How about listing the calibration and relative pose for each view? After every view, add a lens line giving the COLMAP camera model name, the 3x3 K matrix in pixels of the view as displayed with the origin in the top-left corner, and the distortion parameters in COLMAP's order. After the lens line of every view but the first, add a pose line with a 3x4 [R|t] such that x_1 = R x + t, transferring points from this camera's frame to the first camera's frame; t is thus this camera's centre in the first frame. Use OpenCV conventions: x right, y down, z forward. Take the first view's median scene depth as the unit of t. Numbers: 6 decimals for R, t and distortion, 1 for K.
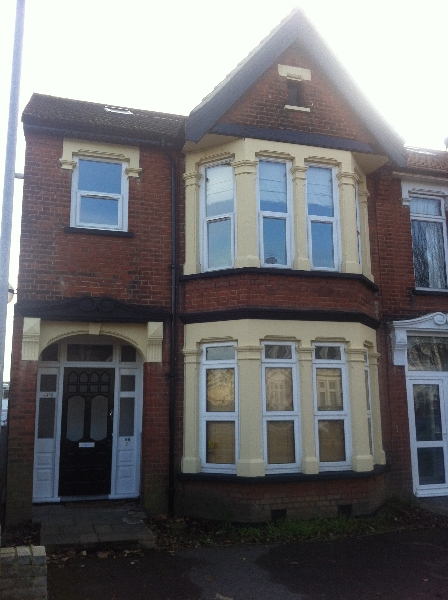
lens RADIAL K [[564.0, 0, 227.7], [0, 564.0, 299.8], [0, 0, 1]] dist [-0.021390, -0.026578]
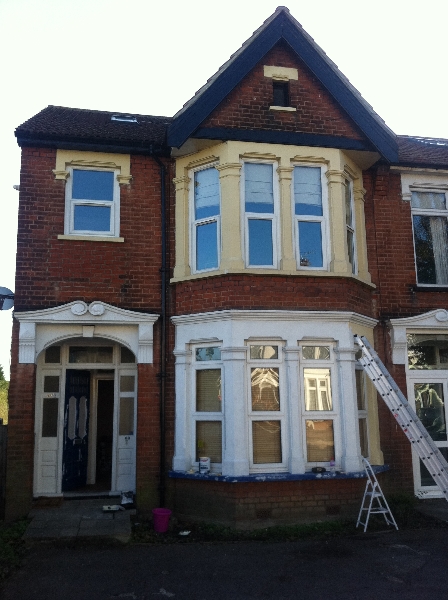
lens RADIAL K [[564.0, 0, 221.4], [0, 564.0, 299.3], [0, 0, 1]] dist [-0.021390, -0.026578]
pose [[0.993984, -0.021222, -0.107454, 0.116816], [0.021332, 0.999772, -0.000126, -0.003126], [0.107432, -0.002167, 0.994210, -0.007324]]
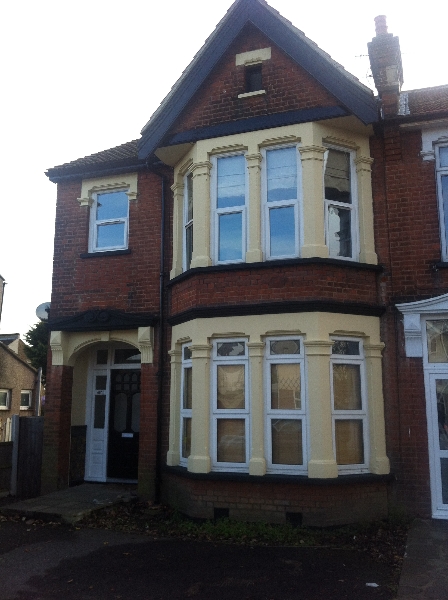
lens RADIAL K [[564.0, 0, 225.2], [0, 564.0, 301.0], [0, 0, 1]] dist [-0.021390, -0.026578]
pose [[0.805923, -0.095082, -0.584335, 0.631658], [0.100247, 0.994683, -0.023591, 0.029512], [0.583471, -0.039565, 0.811170, 0.188111]]
